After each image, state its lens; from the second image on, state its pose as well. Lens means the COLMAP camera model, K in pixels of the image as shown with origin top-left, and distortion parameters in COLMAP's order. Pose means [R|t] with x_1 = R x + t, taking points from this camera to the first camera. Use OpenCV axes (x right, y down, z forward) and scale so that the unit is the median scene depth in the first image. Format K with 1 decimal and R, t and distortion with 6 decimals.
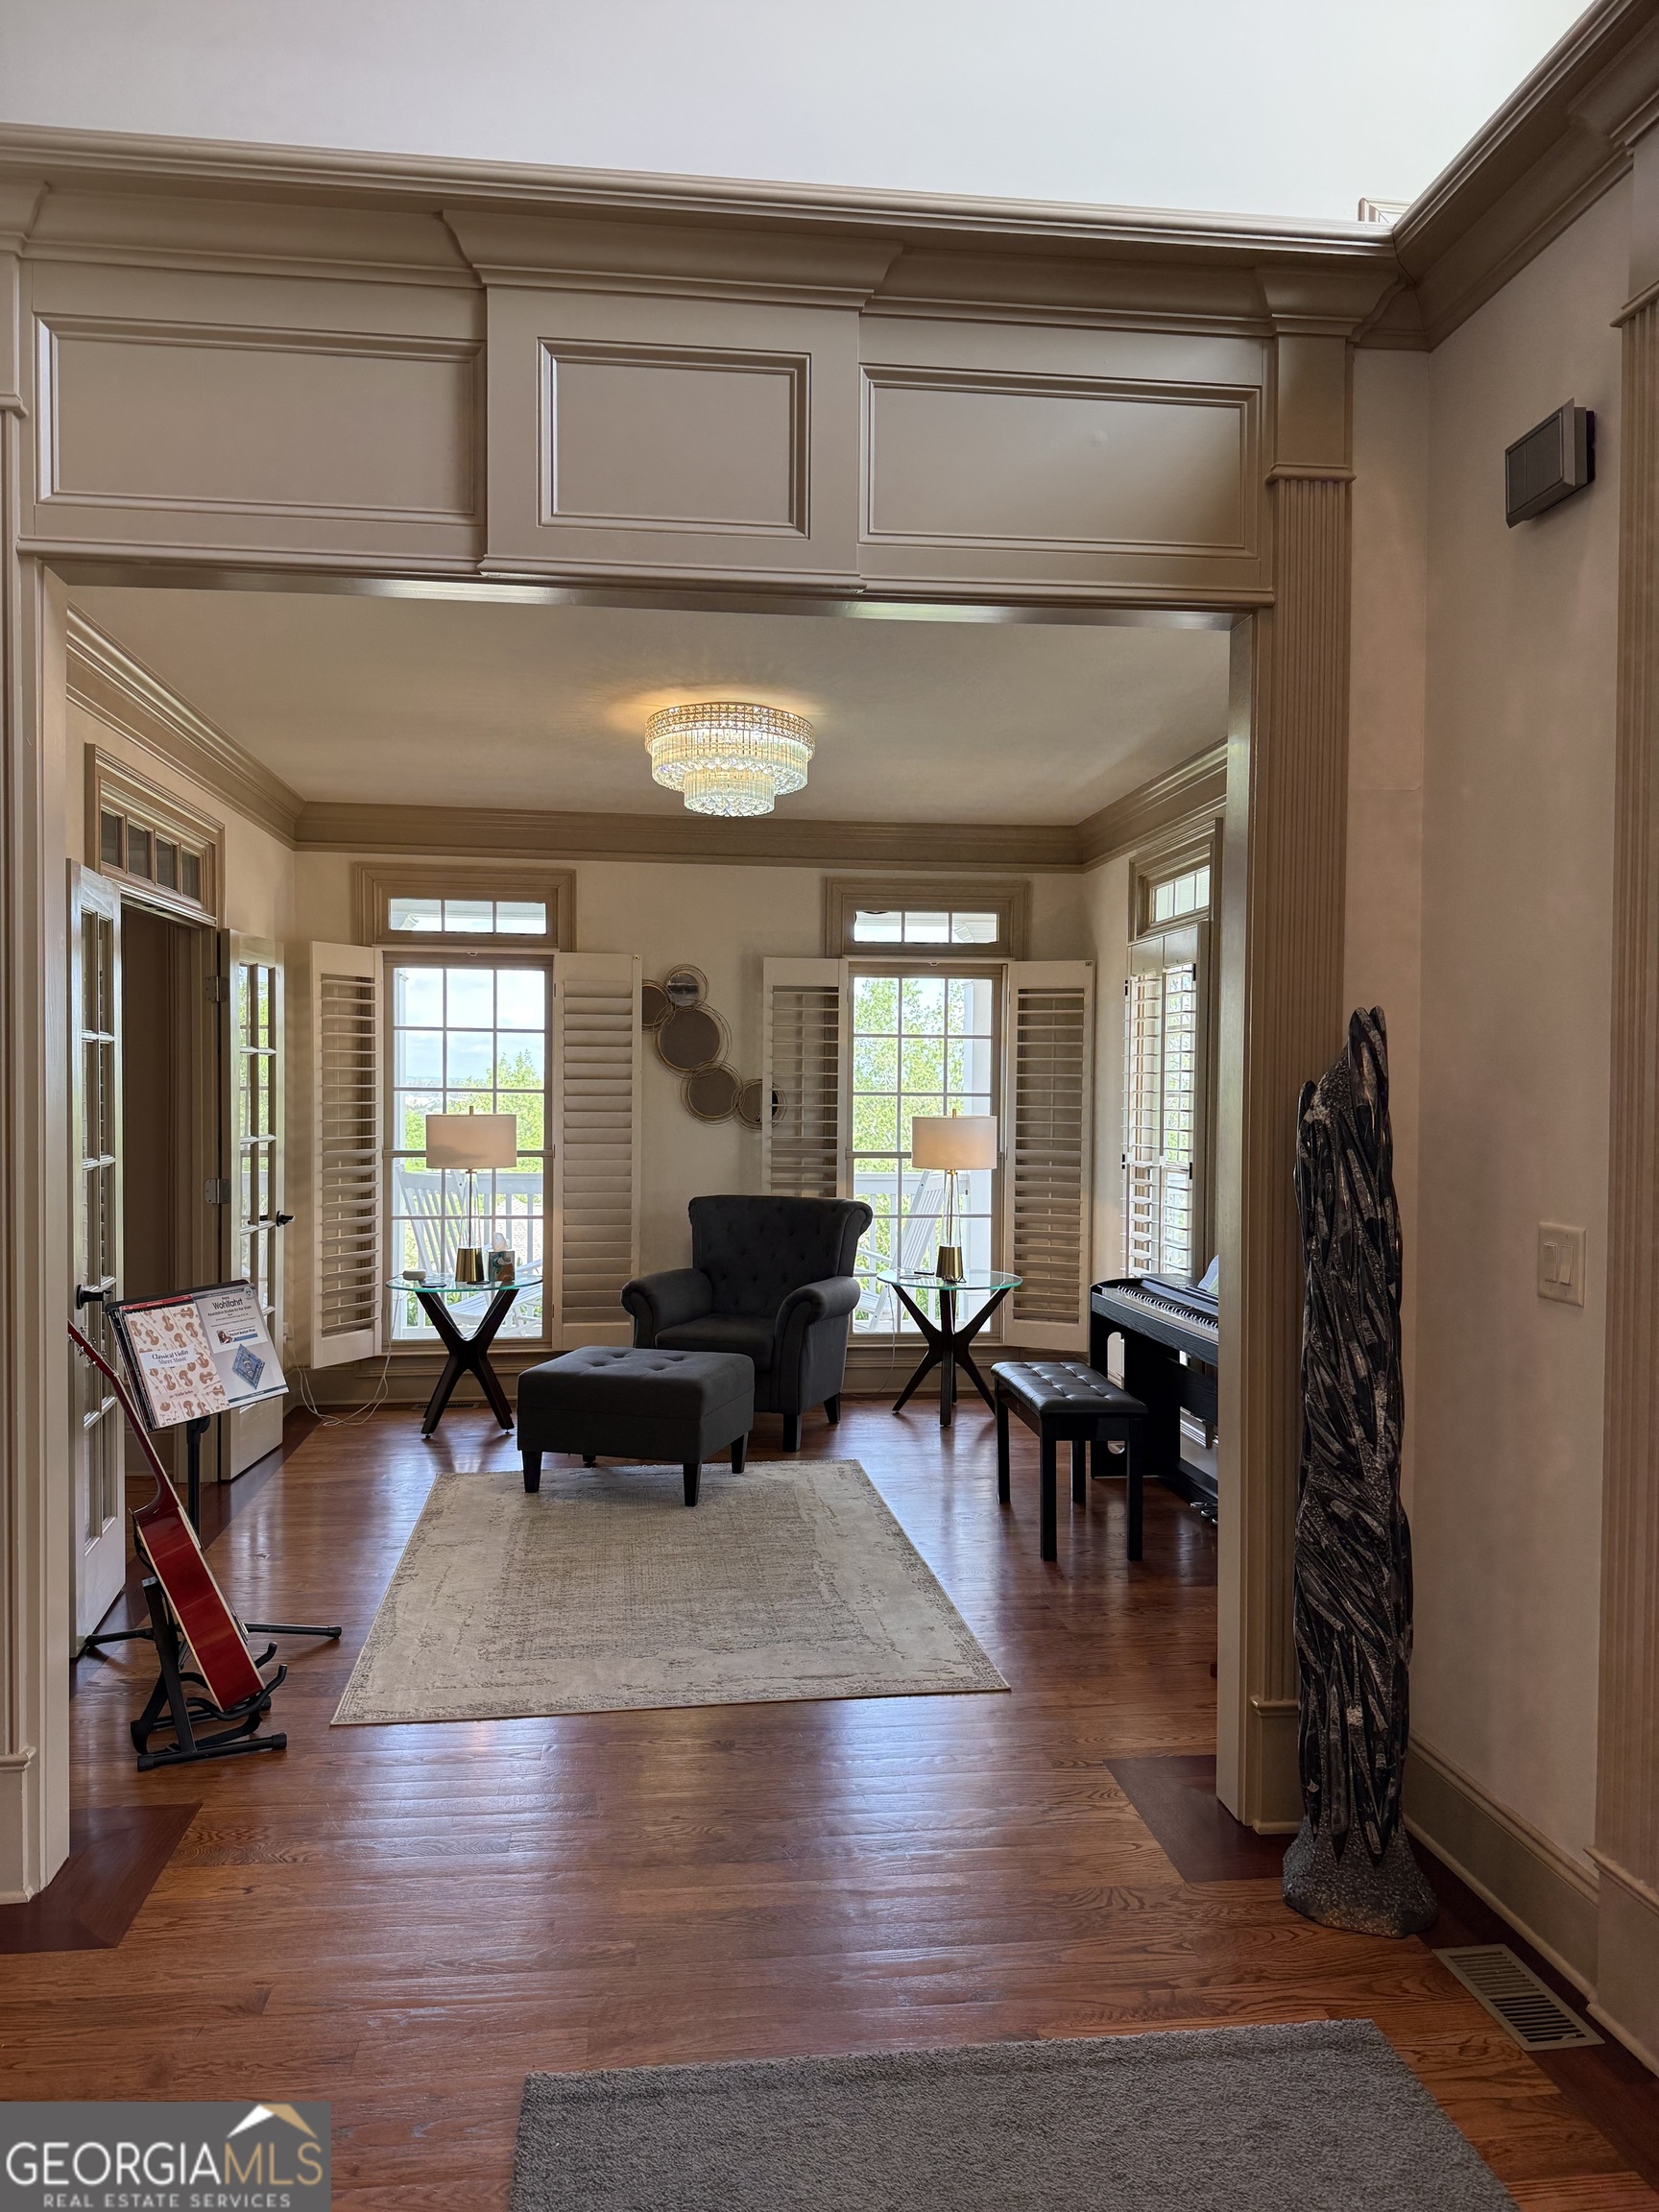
lens RADIAL K [[1571.6, 0, 805.0], [0, 1571.6, 1121.1], [0, 0, 1]] dist [0.143648, -0.170935]
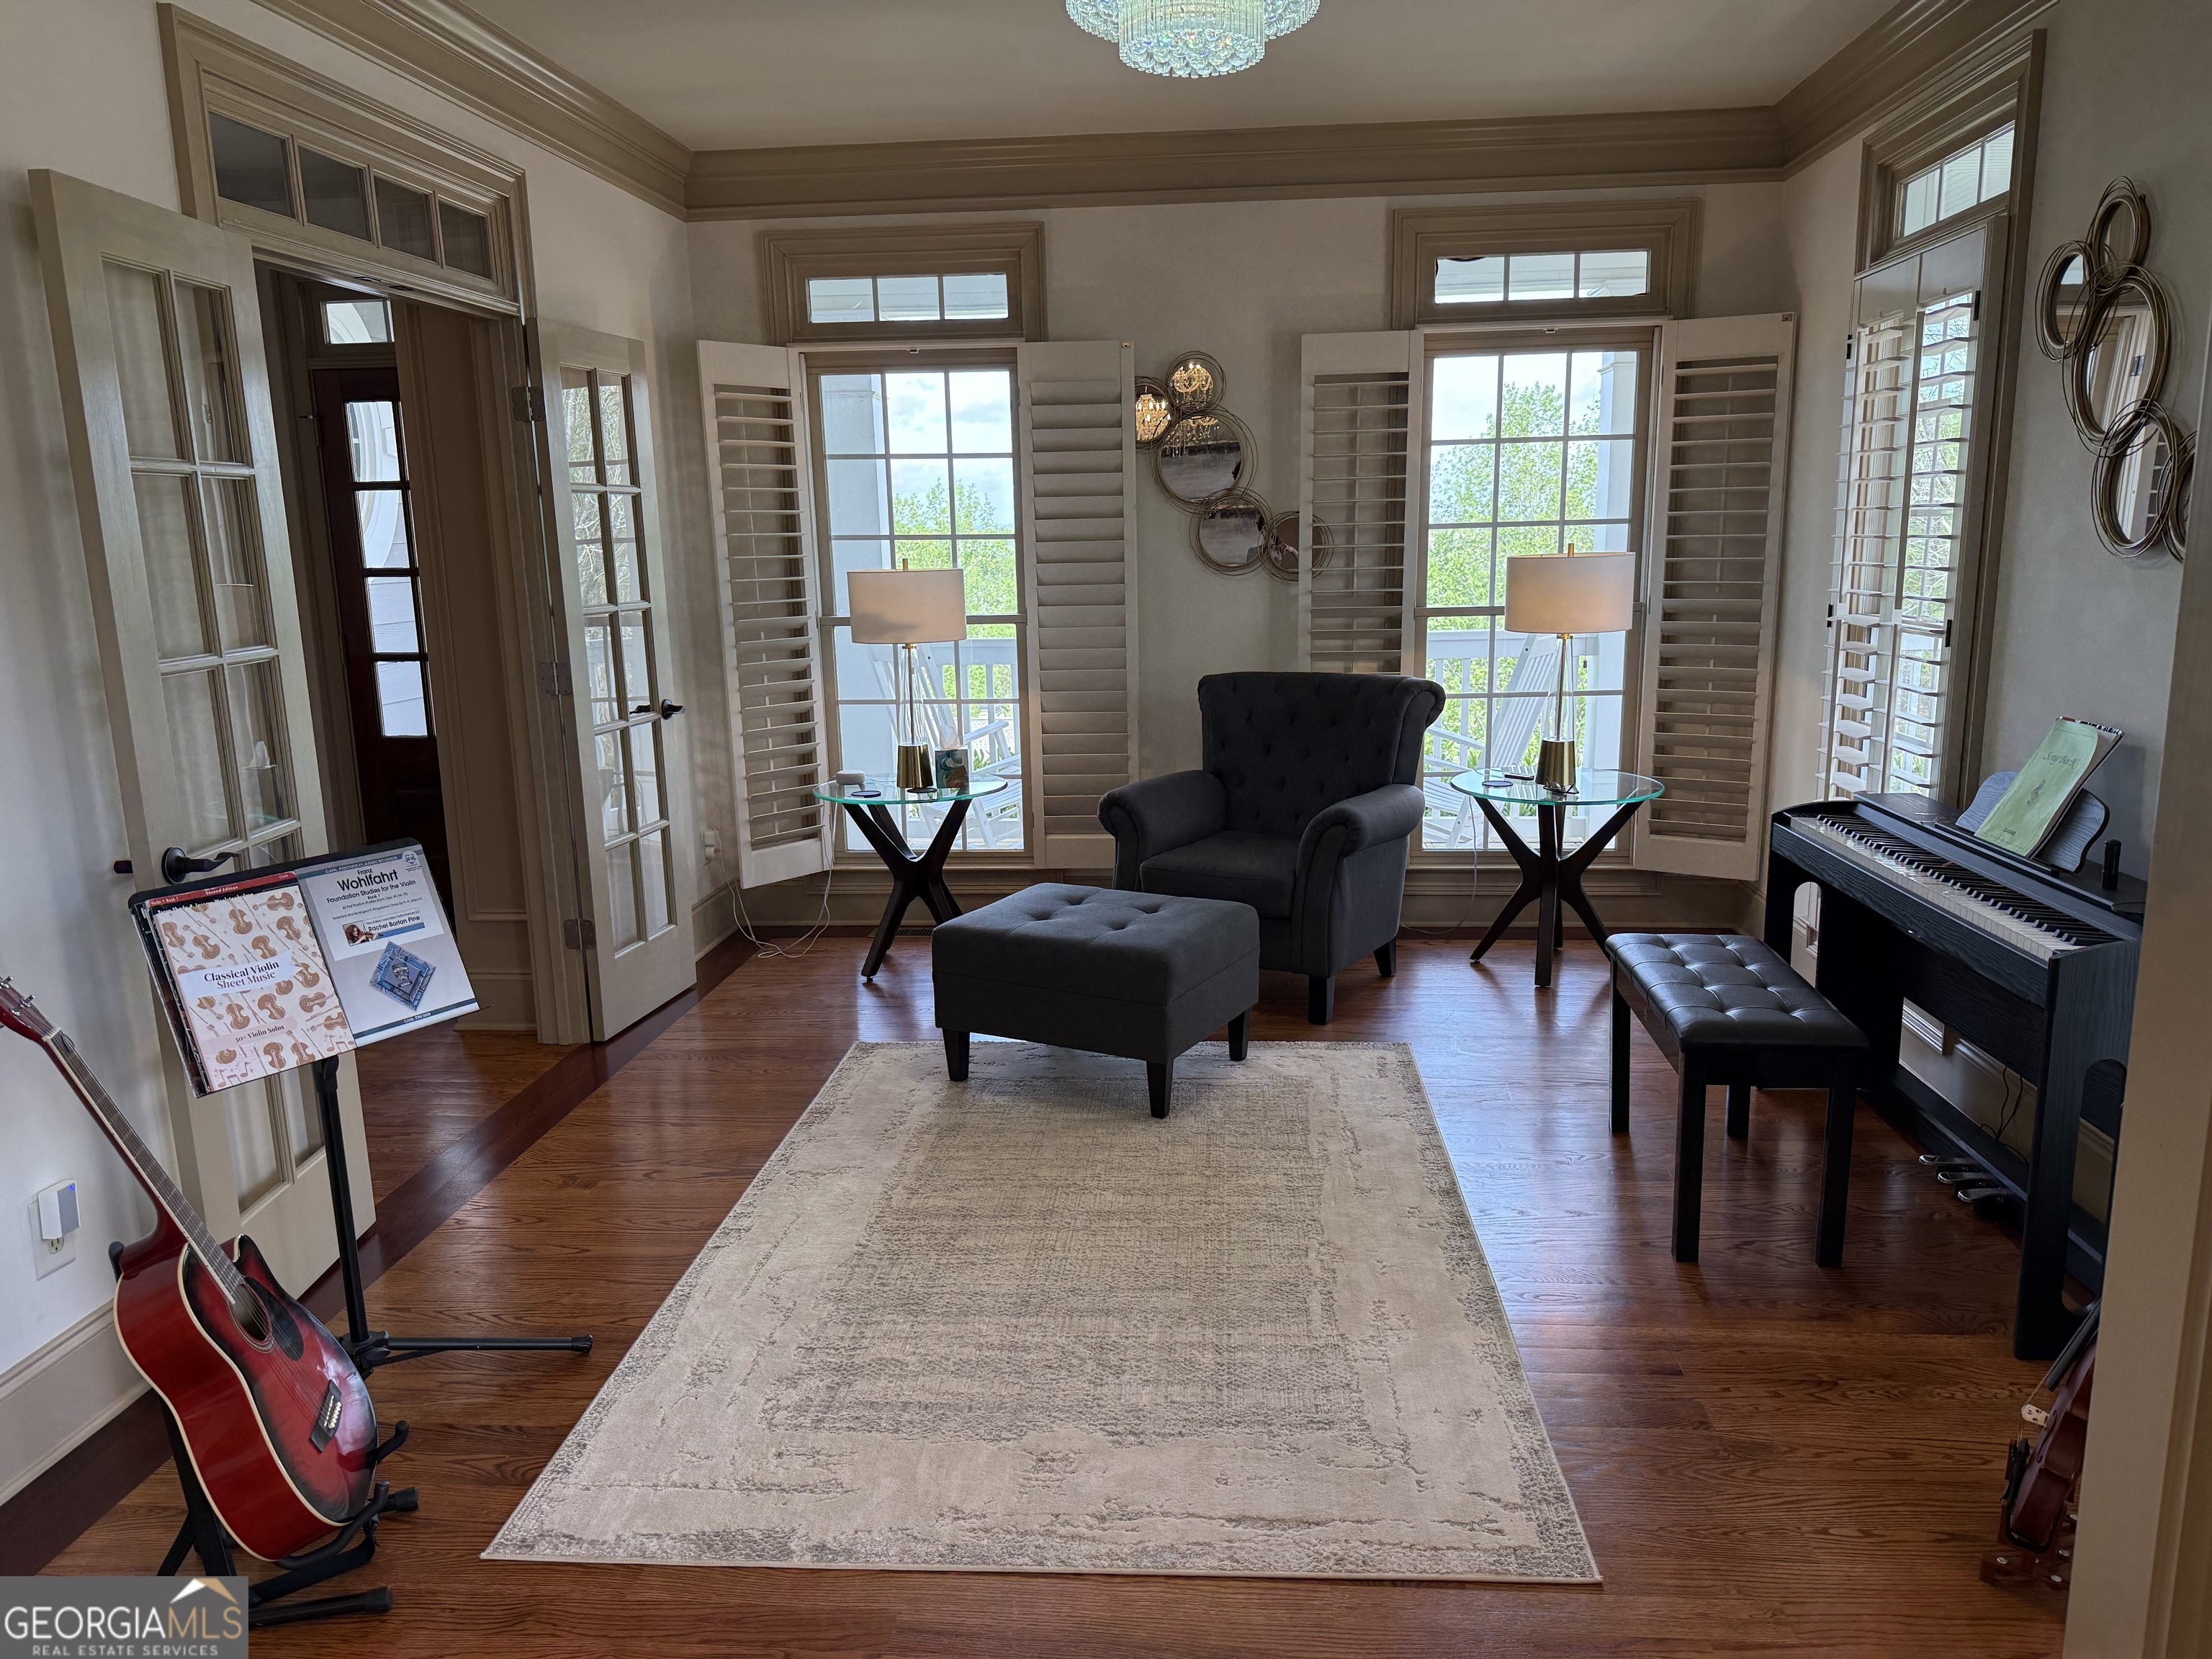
lens RADIAL K [[1555.7, 0, 1109.4], [0, 1555.7, 840.1], [0, 0, 1]] dist [0.171790, -0.350831]
pose [[0.978983, 0.012814, -0.203537, 0.038894], [0.022926, 0.984783, 0.172270, -0.003722], [0.202647, -0.173316, 0.963792, 0.263212]]
